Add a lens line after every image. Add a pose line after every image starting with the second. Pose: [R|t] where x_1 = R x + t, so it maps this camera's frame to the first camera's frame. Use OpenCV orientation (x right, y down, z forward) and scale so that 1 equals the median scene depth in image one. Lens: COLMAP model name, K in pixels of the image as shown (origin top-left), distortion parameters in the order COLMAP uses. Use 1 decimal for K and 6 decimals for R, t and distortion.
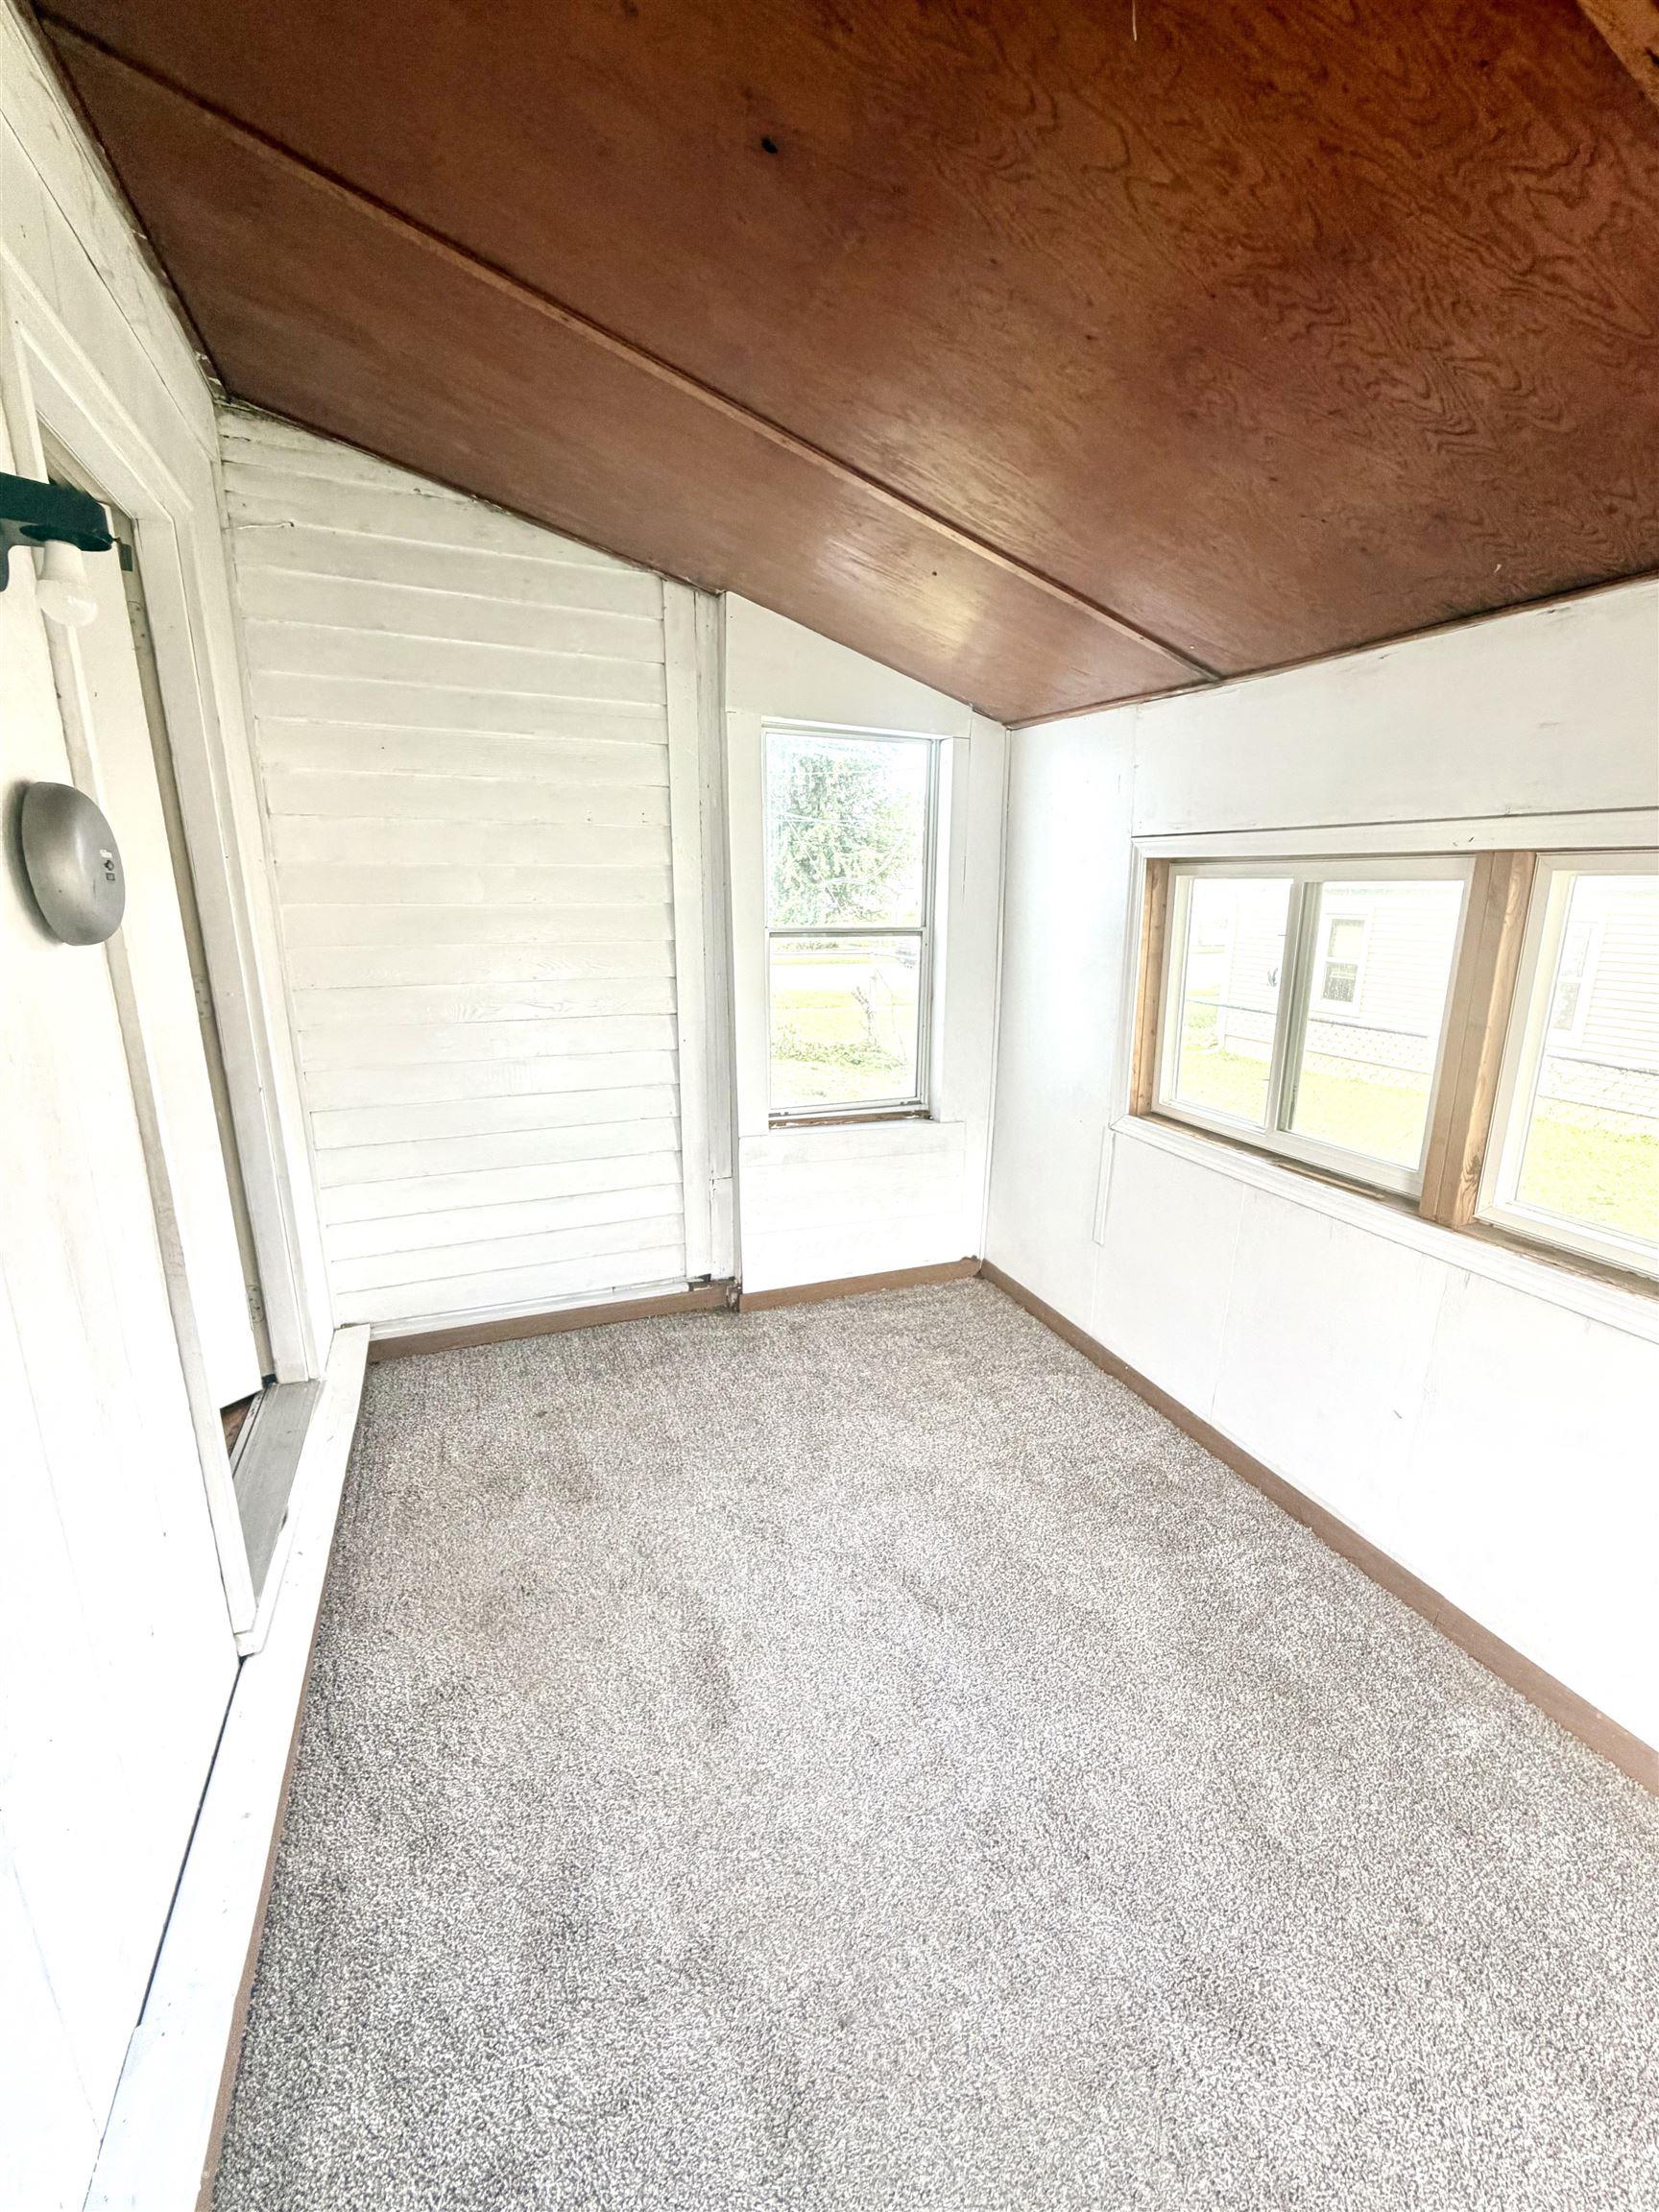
lens RADIAL K [[882.7, 0, 831.3], [0, 882.7, 1101.0], [0, 0, 1]] dist [-0.002183, 0.000836]
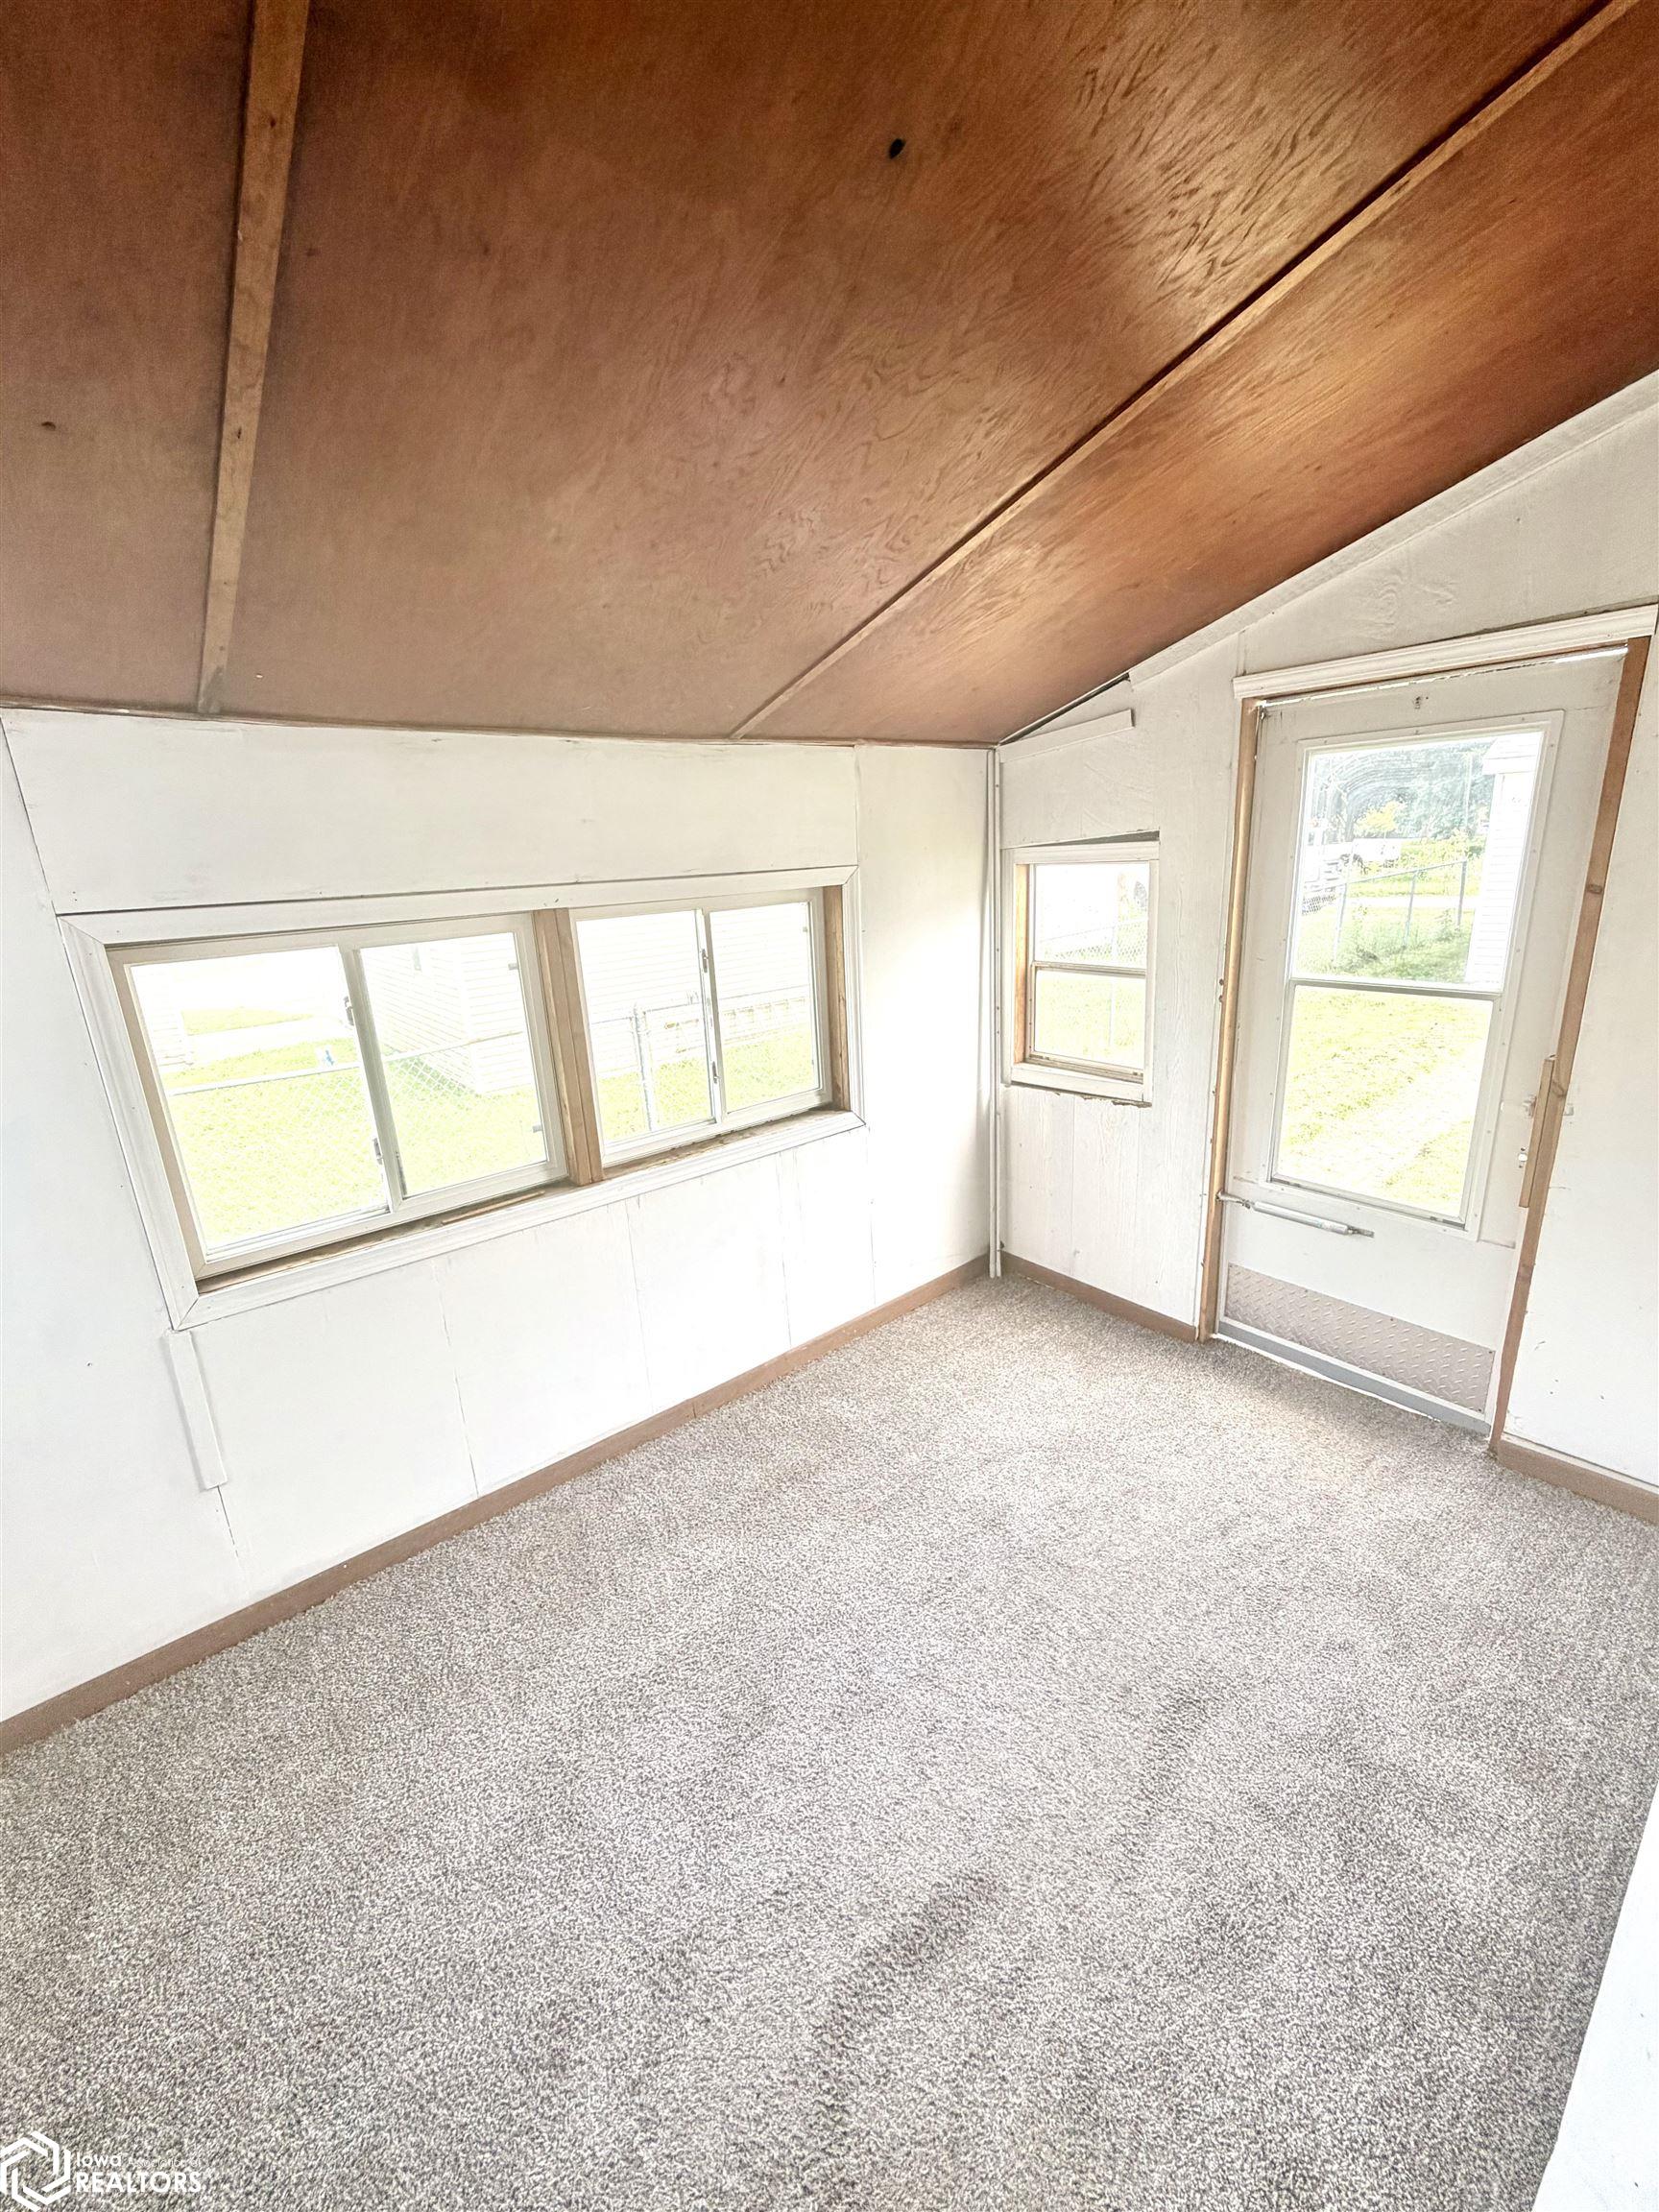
lens RADIAL K [[882.7, 0, 831.3], [0, 882.7, 1101.0], [0, 0, 1]] dist [-0.002183, 0.000836]
pose [[-0.294621, -0.253056, 0.921499, -0.583910], [0.280892, 0.898769, 0.336621, -0.303482], [-0.913399, 0.358018, -0.193714, 0.843952]]
